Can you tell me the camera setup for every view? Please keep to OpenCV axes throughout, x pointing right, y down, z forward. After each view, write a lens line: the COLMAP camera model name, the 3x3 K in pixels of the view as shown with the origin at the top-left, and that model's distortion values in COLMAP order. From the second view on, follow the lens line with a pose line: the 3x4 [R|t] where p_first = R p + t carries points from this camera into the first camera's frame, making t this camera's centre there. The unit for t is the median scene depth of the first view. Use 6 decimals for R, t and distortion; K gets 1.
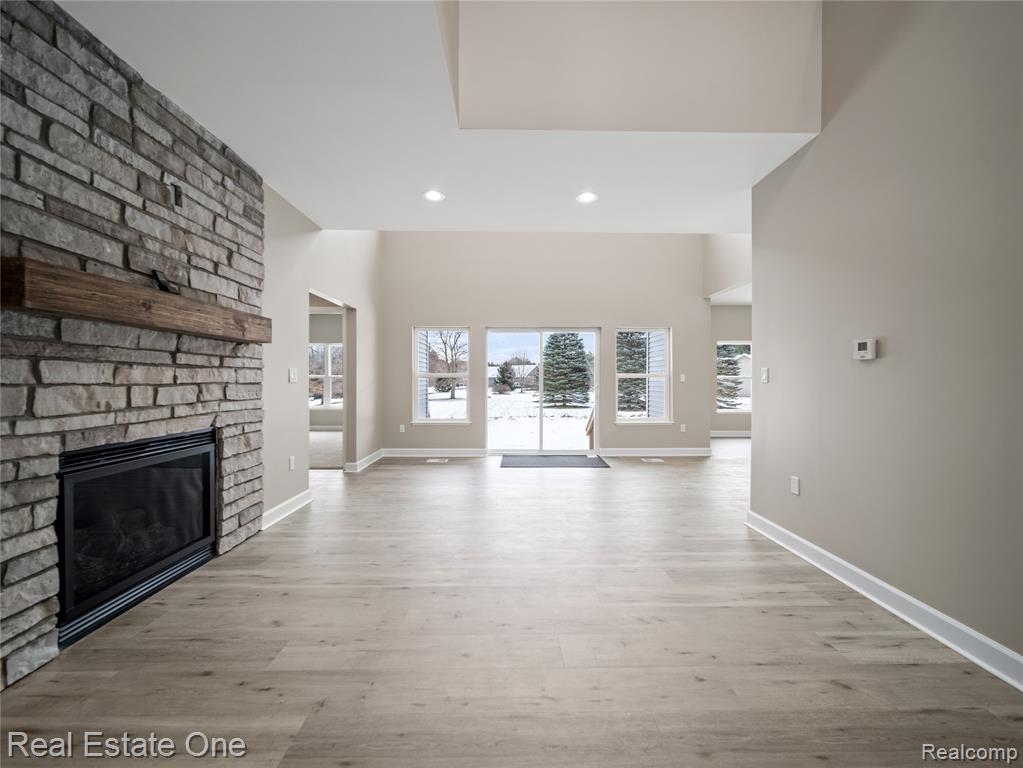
lens RADIAL K [[410.9, 0, 512.8], [0, 410.9, 381.6], [0, 0, 1]] dist [-0.003686, -0.000461]
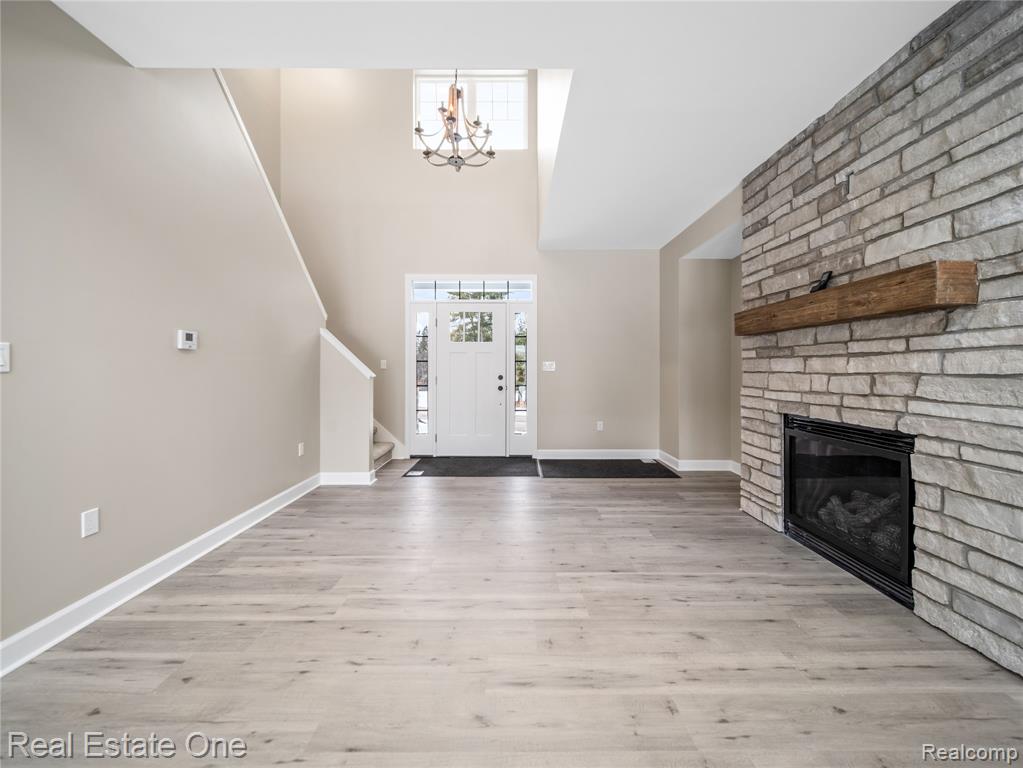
lens RADIAL K [[407.7, 0, 513.3], [0, 407.7, 368.9], [0, 0, 1]] dist [-0.000221, -0.000824]
pose [[-0.999906, -0.002575, 0.013477, -0.022482], [-0.002544, 0.999994, 0.002291, -0.005580], [-0.013483, 0.002257, -0.999907, 2.015056]]
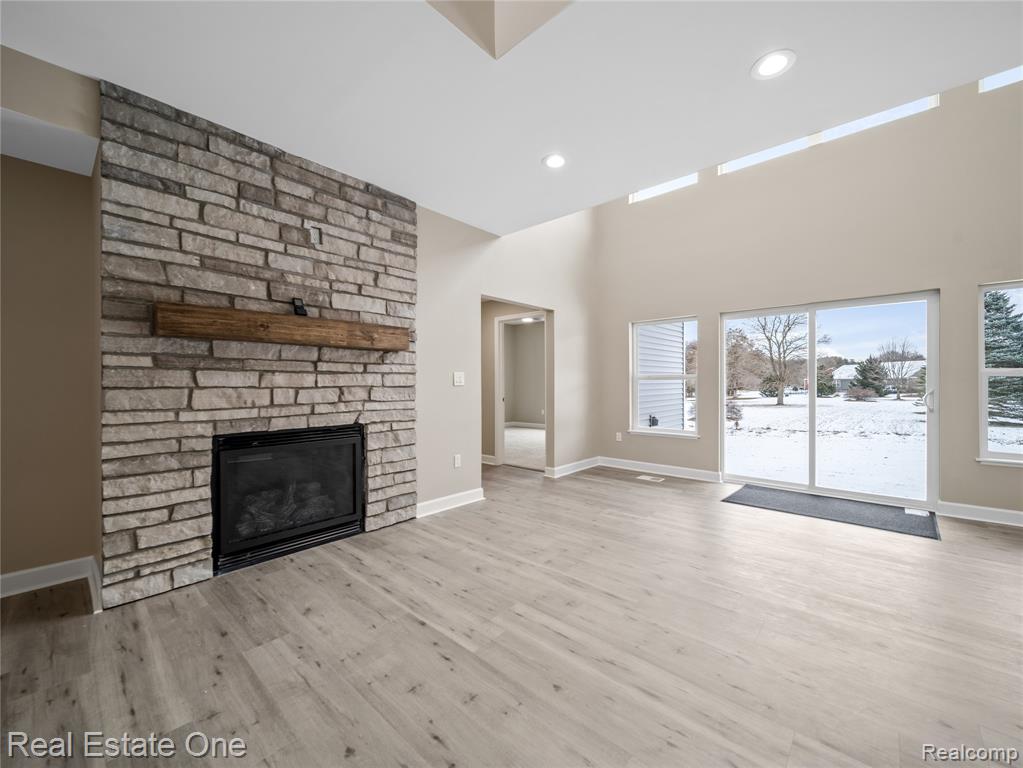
lens RADIAL K [[408.0, 0, 511.5], [0, 408.0, 384.0], [0, 0, 1]] dist [0.001474, -0.000017]
pose [[0.730789, -0.002991, -0.682597, 0.462836], [0.001825, 0.999995, -0.002427, 0.000809], [0.682601, 0.000528, 0.730791, 0.499290]]
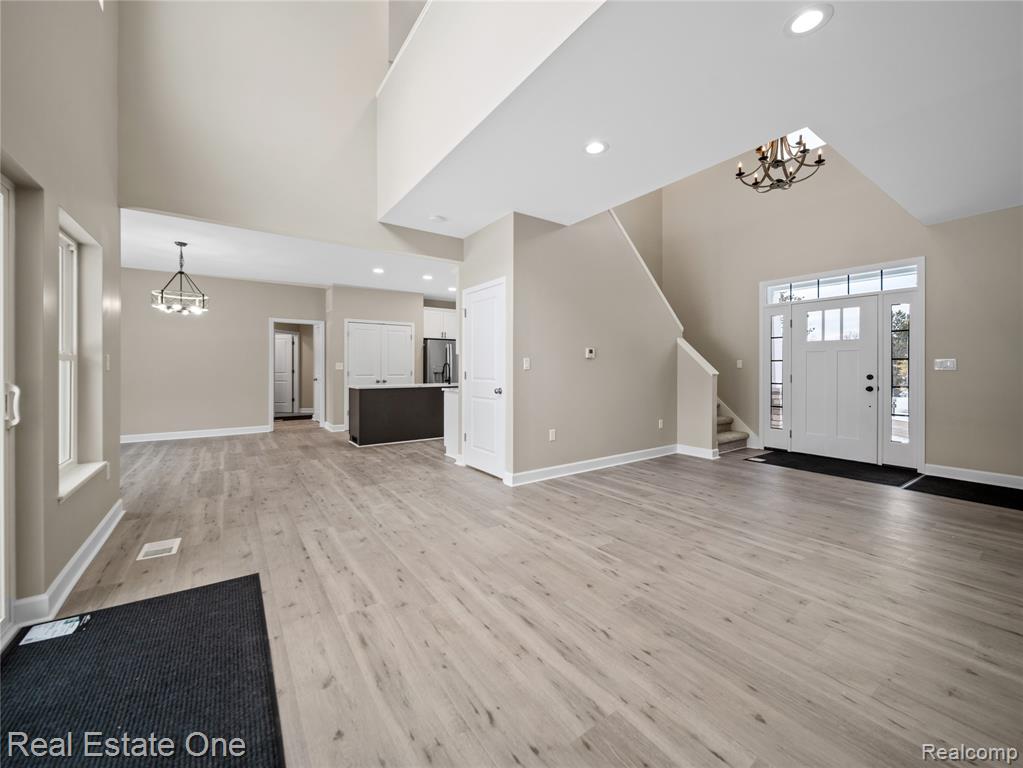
lens RADIAL K [[407.7, 0, 513.3], [0, 407.7, 368.9], [0, 0, 1]] dist [-0.000221, -0.000824]
pose [[-0.557155, -0.003232, 0.830403, -0.620457], [0.002176, 0.999983, 0.005352, -0.009616], [-0.830406, 0.004789, -0.557138, 2.405281]]
